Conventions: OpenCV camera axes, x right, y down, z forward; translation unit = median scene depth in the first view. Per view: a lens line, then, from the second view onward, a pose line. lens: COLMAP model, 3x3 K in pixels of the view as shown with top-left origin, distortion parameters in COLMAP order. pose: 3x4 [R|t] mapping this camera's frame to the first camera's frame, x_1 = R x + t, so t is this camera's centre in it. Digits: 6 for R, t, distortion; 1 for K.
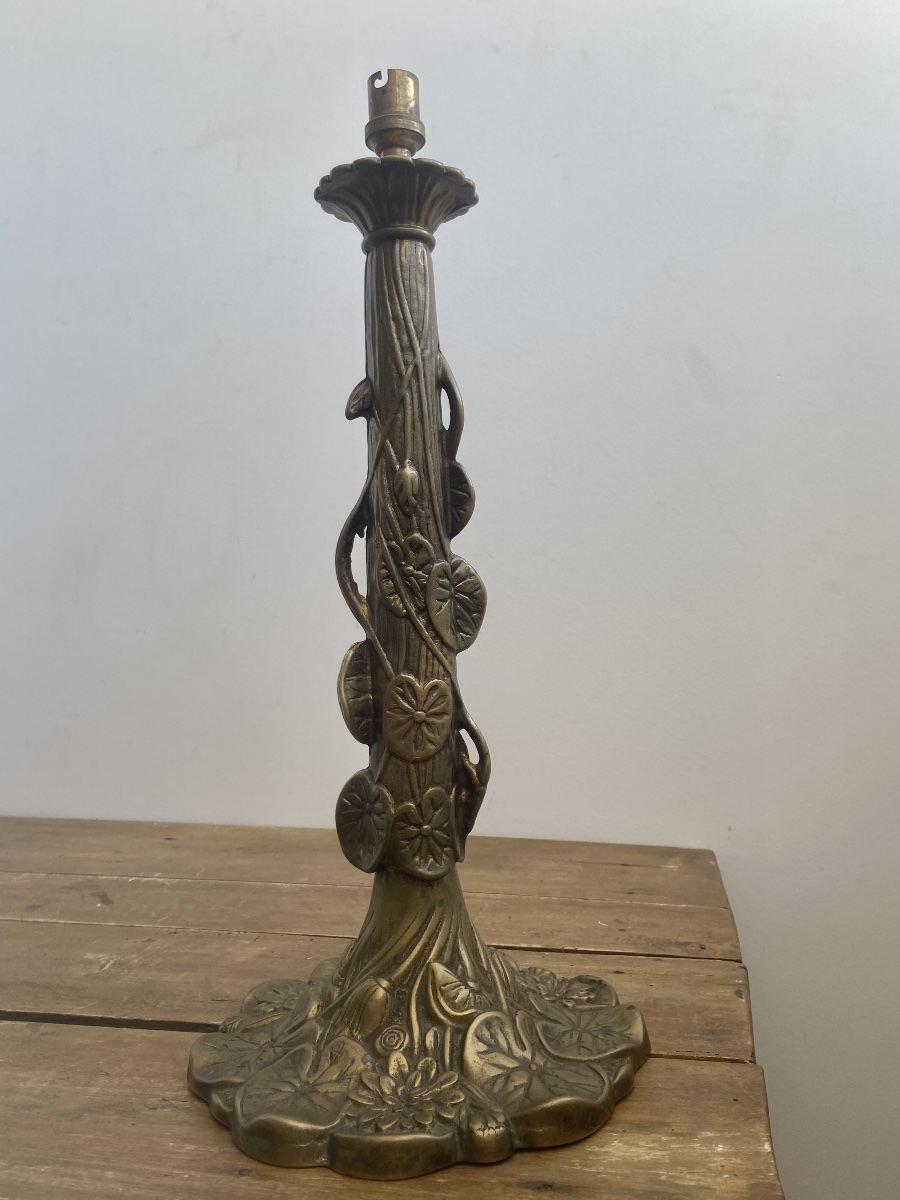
lens RADIAL K [[961.8, 0, 450.0], [0, 961.8, 600.0], [0, 0, 1]] dist [-0.003848, -0.003793]
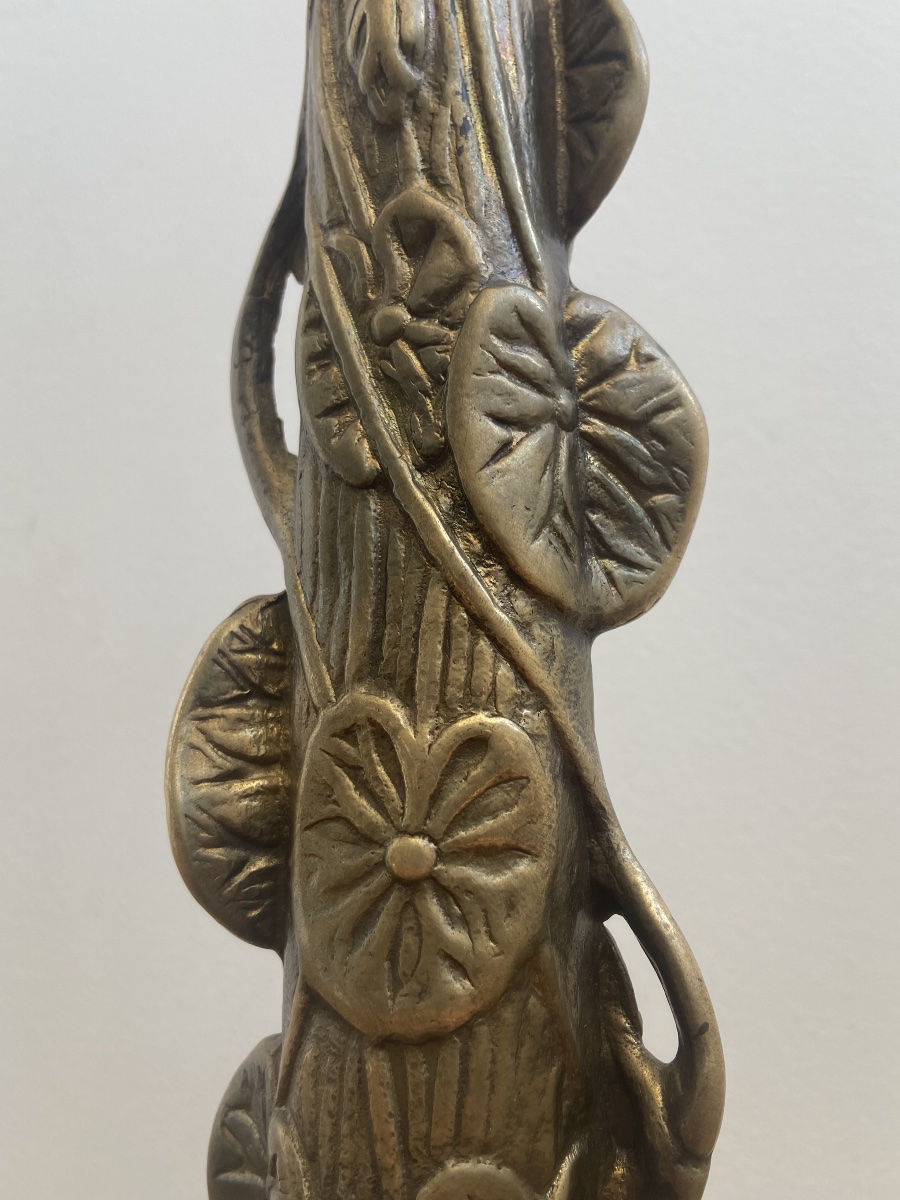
lens RADIAL K [[1087.8, 0, 450.0], [0, 1087.8, 600.0], [0, 0, 1]] dist [0.157004, -0.344723]
pose [[0.946234, -0.029210, -0.322163, 0.073248], [-0.008916, 0.993182, -0.116236, 0.086455], [0.323361, 0.112859, 0.939521, 0.717524]]
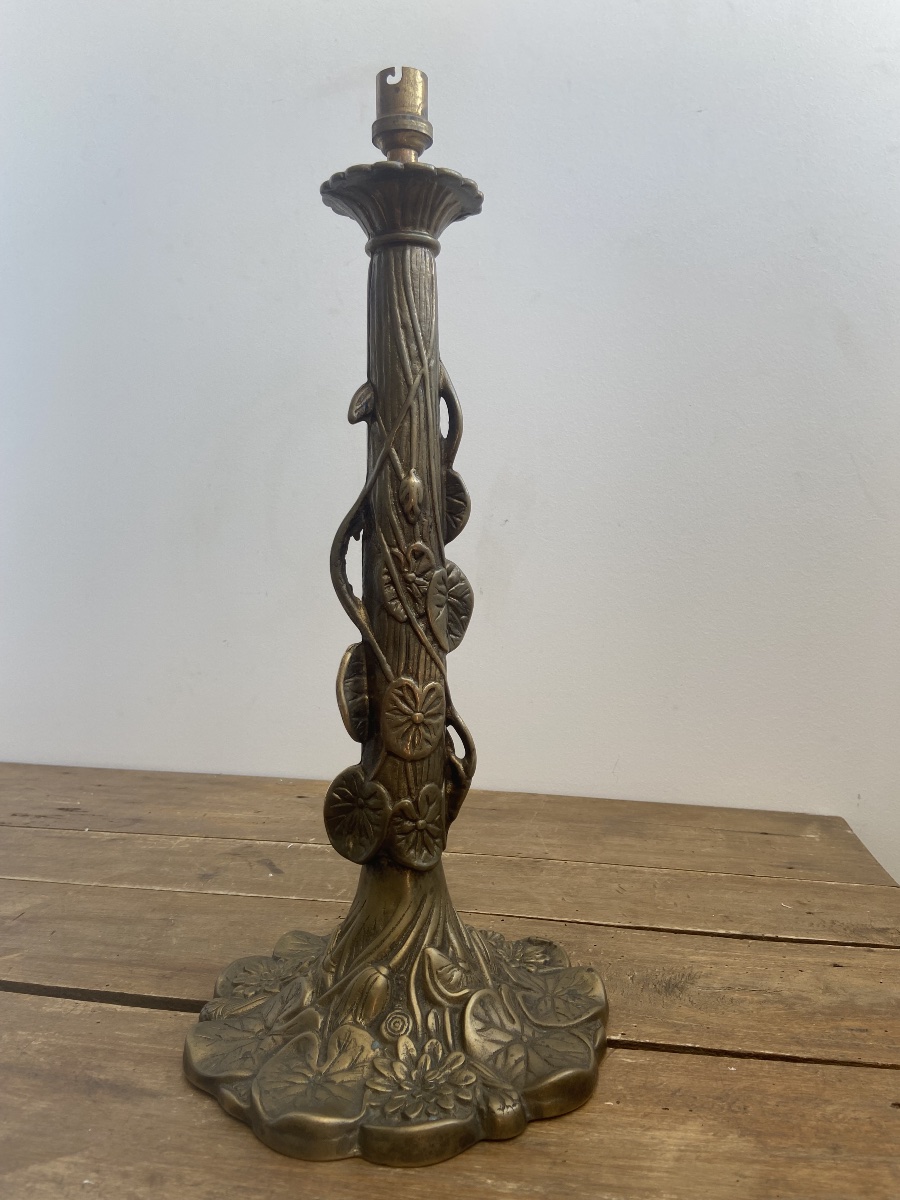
lens RADIAL K [[888.7, 0, 450.0], [0, 888.7, 600.0], [0, 0, 1]] dist [0.011817, -0.044466]
pose [[0.979328, 0.016170, 0.201633, -0.192960], [-0.031380, 0.996877, 0.072467, -0.076701], [-0.199831, -0.077297, 0.976777, 0.061407]]
